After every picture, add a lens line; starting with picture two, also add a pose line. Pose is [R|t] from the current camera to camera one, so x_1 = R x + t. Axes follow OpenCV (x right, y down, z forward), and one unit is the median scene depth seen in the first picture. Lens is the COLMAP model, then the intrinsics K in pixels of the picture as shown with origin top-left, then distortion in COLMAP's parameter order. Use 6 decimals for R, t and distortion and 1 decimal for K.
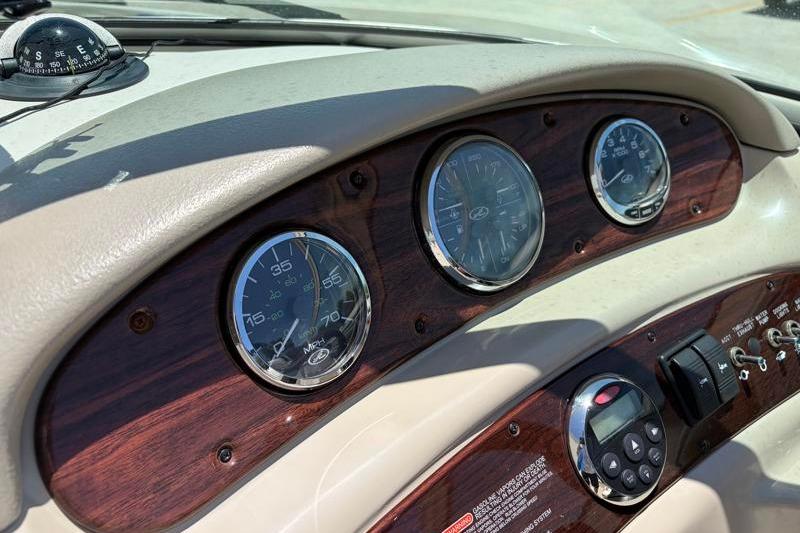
lens RADIAL K [[586.4, 0, 405.2], [0, 586.4, 263.7], [0, 0, 1]] dist [0.005633, -0.011817]
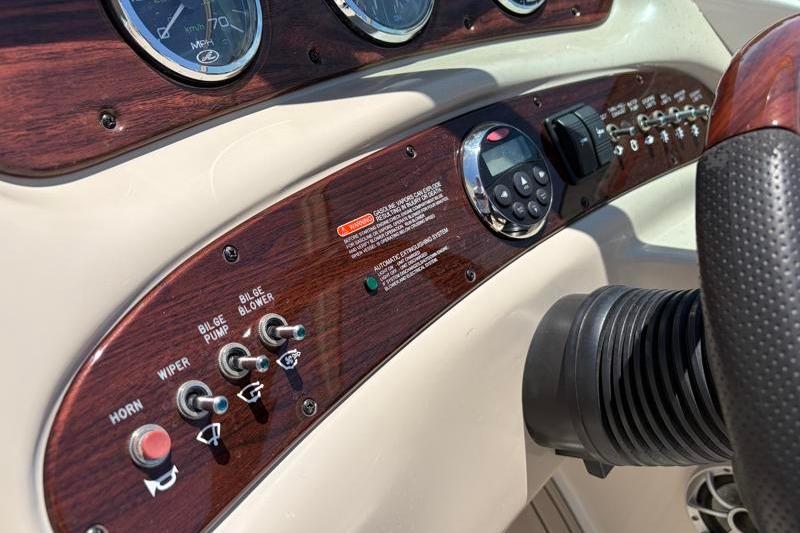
lens RADIAL K [[586.4, 0, 396.2], [0, 586.4, 266.8], [0, 0, 1]] dist [0.005633, -0.011817]
pose [[0.985259, -0.034194, 0.167615, -0.016015], [0.025949, 0.998355, 0.051136, 0.404615], [-0.169088, -0.046033, 0.984525, -0.004159]]
